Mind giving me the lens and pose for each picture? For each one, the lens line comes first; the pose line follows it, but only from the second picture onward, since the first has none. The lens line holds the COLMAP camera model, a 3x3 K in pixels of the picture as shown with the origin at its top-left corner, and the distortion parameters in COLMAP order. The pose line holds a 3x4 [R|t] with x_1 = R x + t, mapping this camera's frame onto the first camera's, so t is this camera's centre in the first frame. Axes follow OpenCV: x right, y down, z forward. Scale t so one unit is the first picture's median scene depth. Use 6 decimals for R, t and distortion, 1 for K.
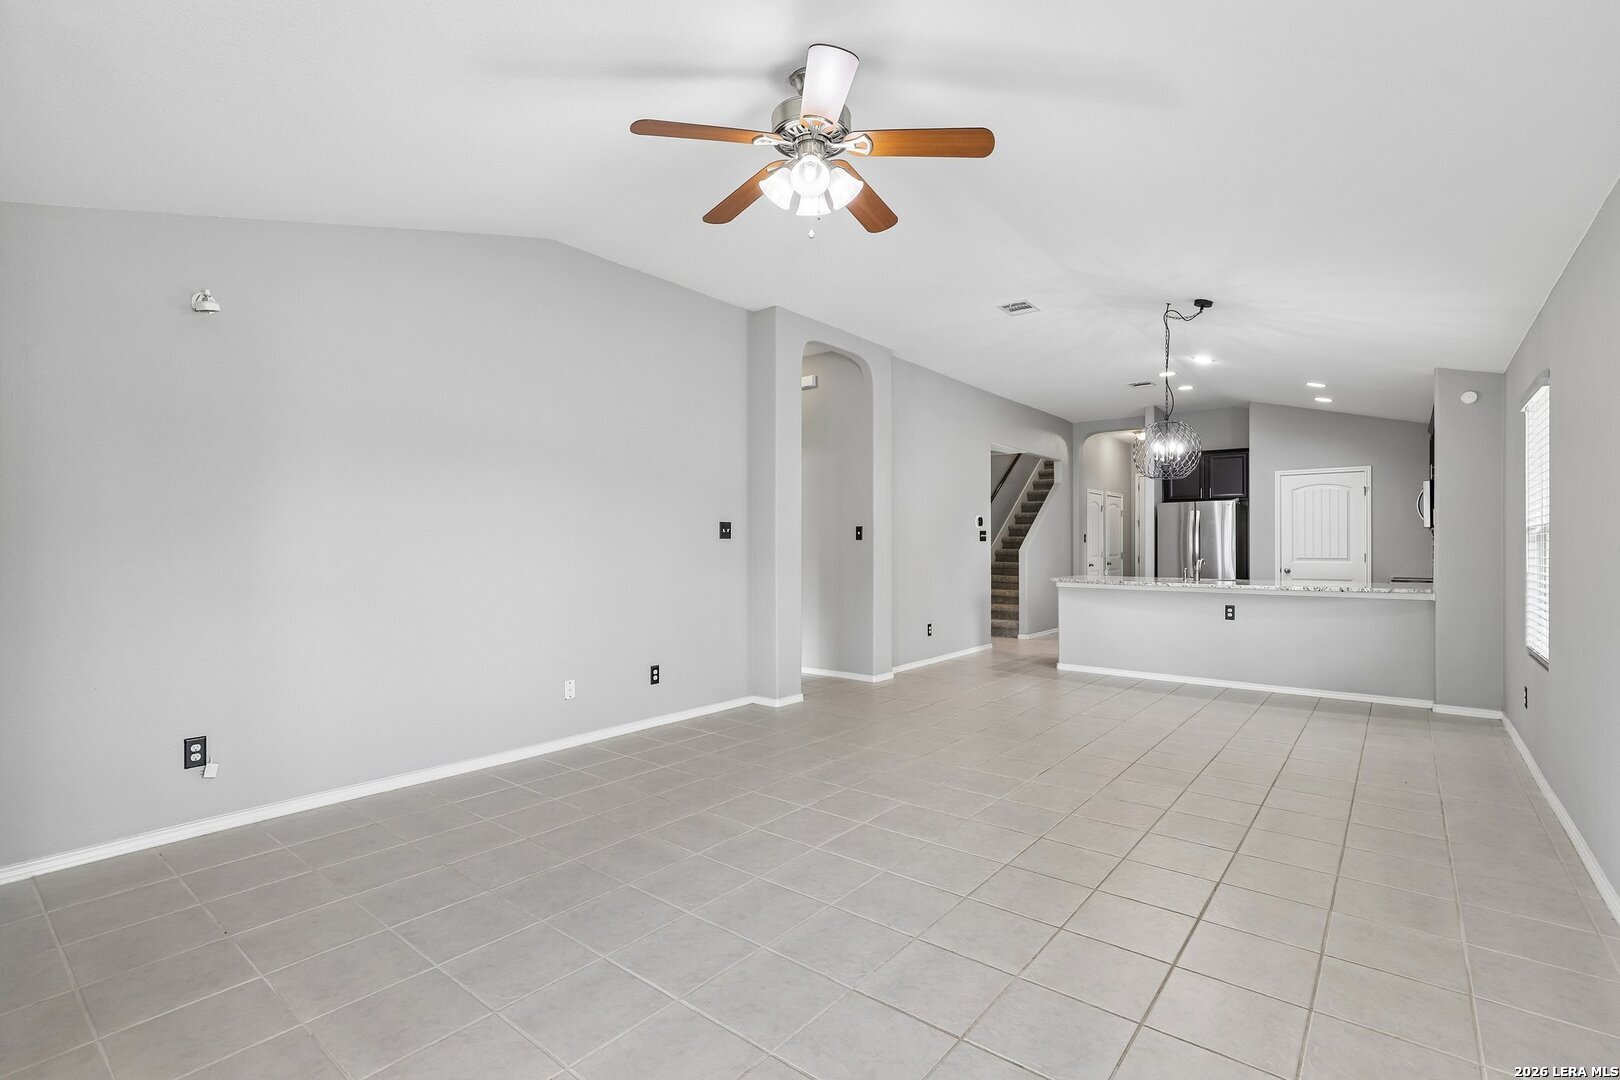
lens RADIAL K [[732.7, 0, 833.9], [0, 732.7, 543.4], [0, 0, 1]] dist [-0.005134, -0.000303]
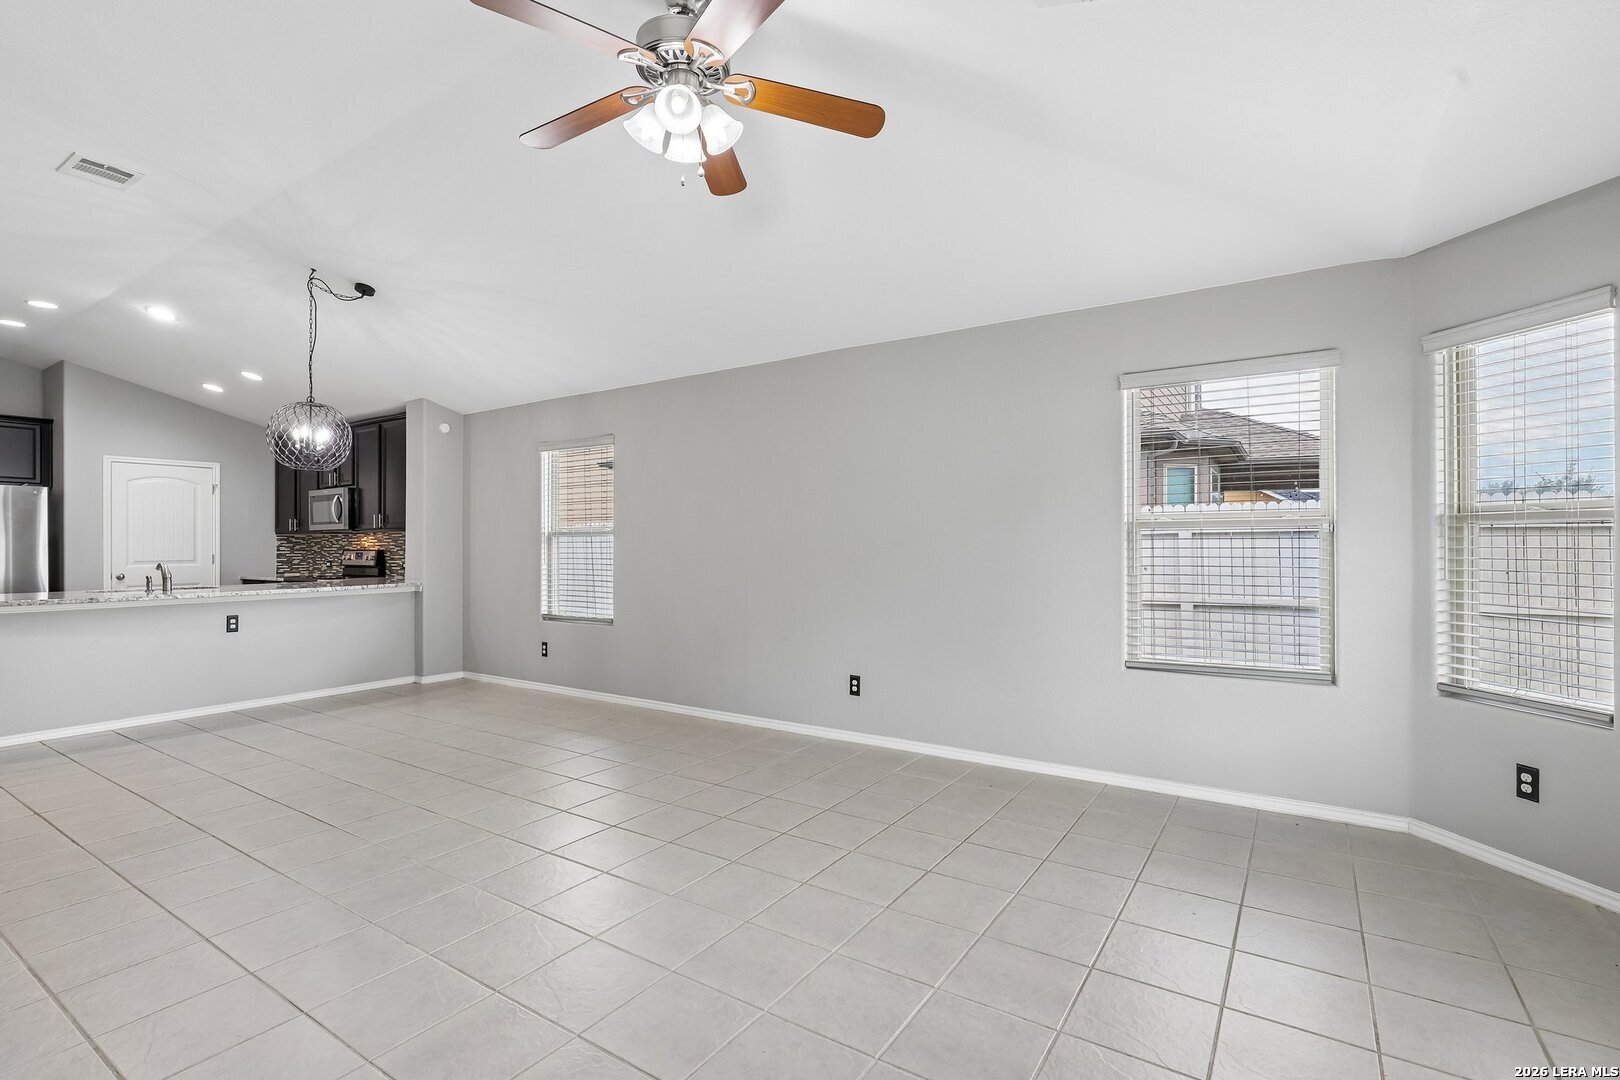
lens RADIAL K [[776.2, 0, 780.0], [0, 776.2, 549.1], [0, 0, 1]] dist [-0.002230, -0.000121]
pose [[-0.052665, -0.007636, 0.998583, -0.398641], [0.003538, 0.999963, 0.007834, 0.001677], [-0.998606, 0.003945, -0.052636, 0.398719]]
